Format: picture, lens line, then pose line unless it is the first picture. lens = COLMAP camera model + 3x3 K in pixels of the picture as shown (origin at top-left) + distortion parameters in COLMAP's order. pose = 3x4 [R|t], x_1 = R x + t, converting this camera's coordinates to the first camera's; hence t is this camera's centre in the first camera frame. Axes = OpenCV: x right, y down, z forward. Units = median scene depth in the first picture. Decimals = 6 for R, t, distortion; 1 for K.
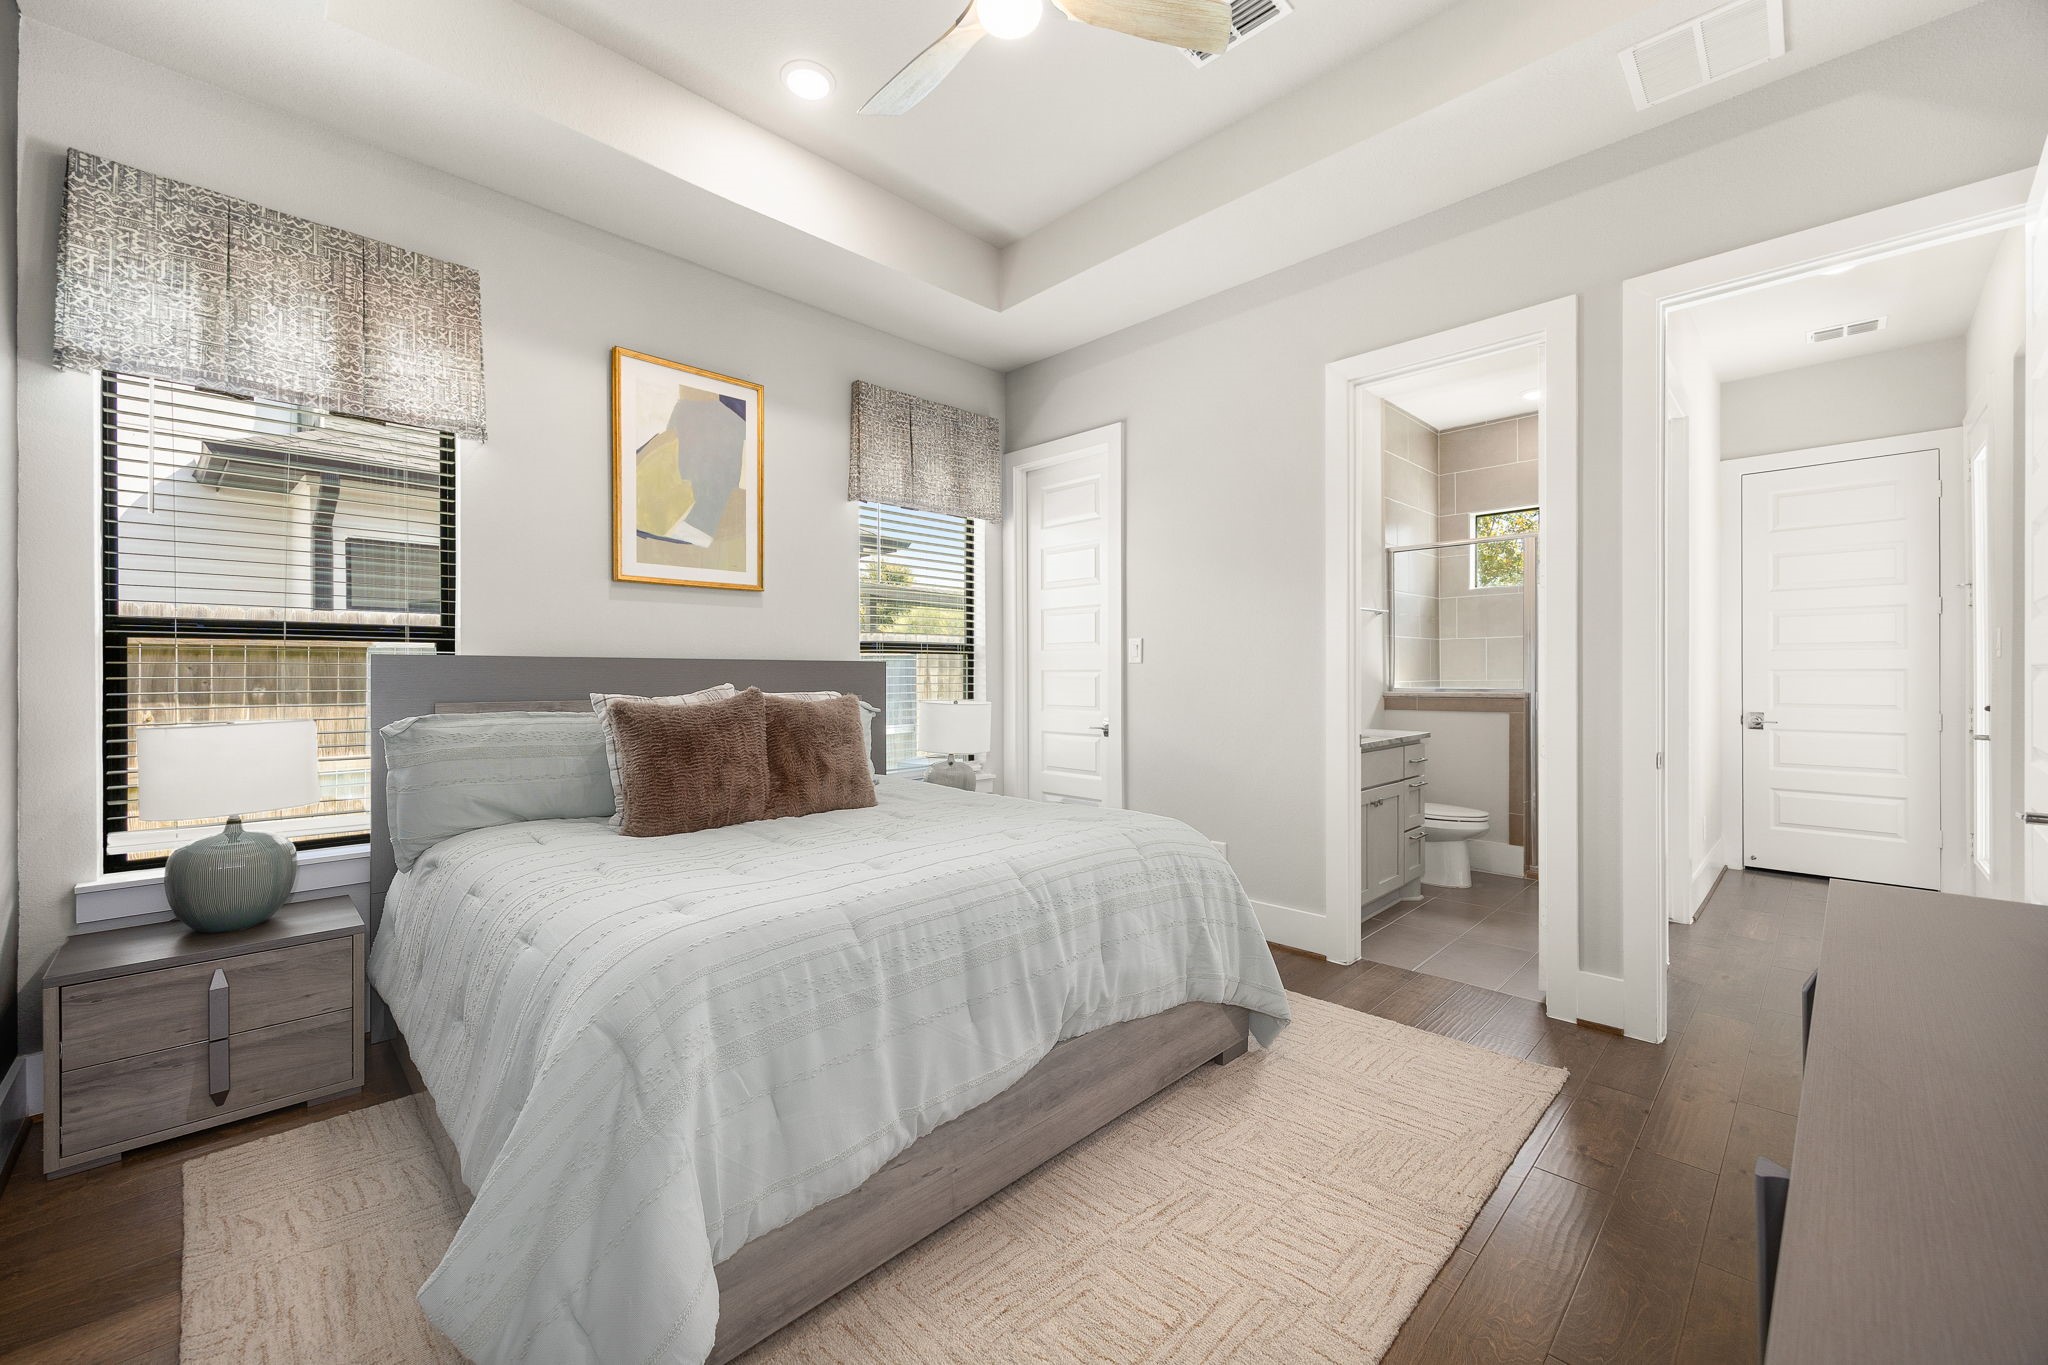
lens RADIAL K [[786.4, 0, 1024.0], [0, 786.4, 682.5], [0, 0, 1]] dist [-0.000790, -0.000068]
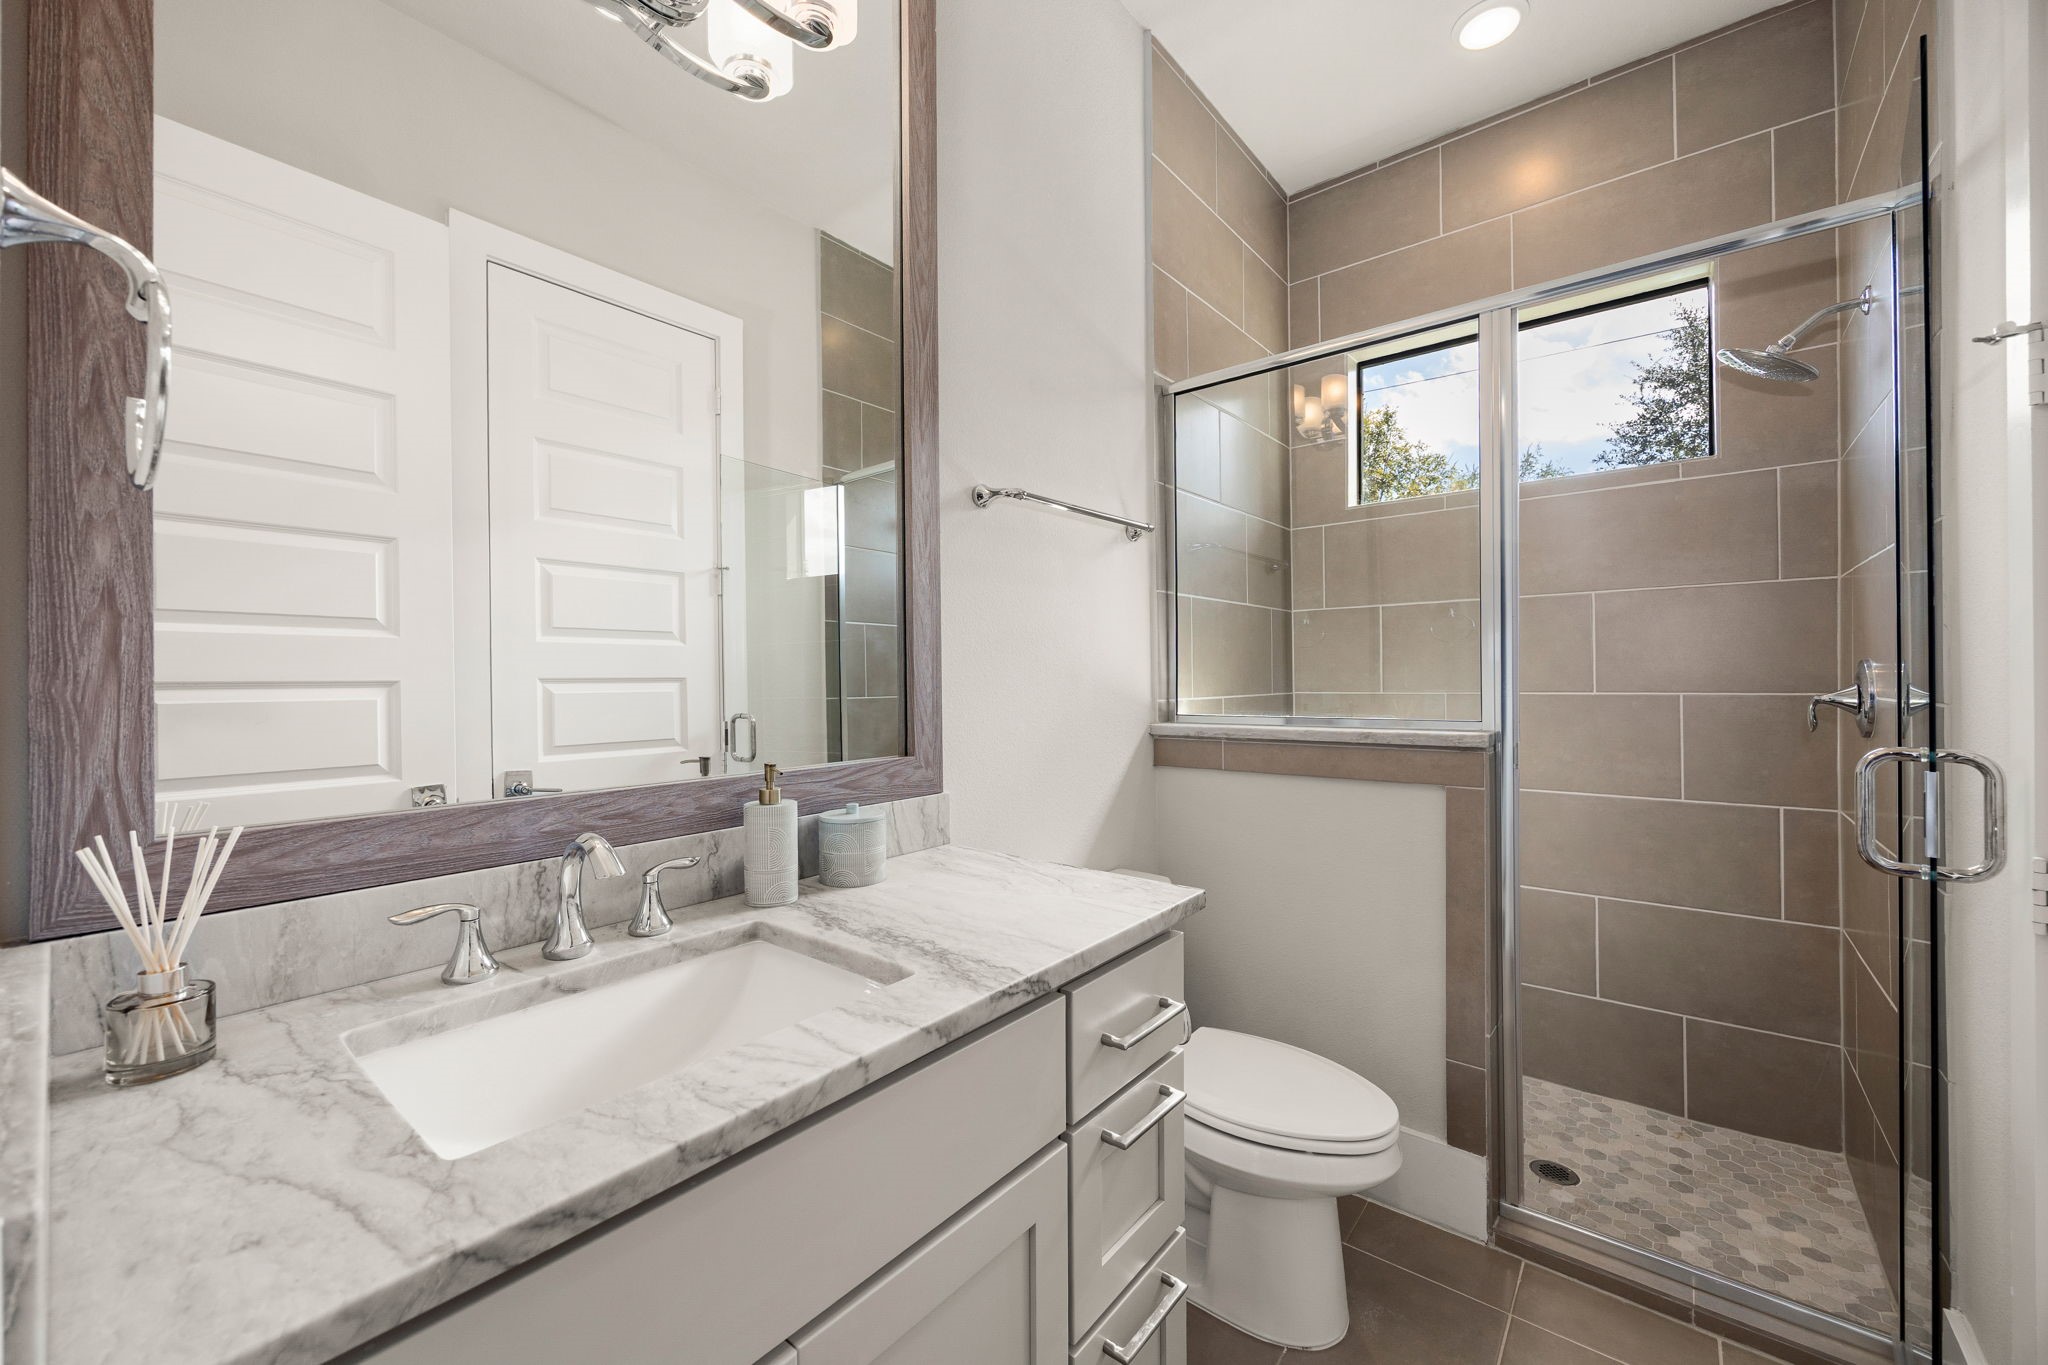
lens RADIAL K [[786.4, 0, 1024.0], [0, 786.4, 682.5], [0, 0, 1]] dist [-0.000790, -0.000068]
pose [[0.993992, -0.009216, 0.109062, 0.348699], [0.009711, 0.999945, -0.004010, -0.009475], [-0.109019, 0.005045, 0.994027, 0.597774]]
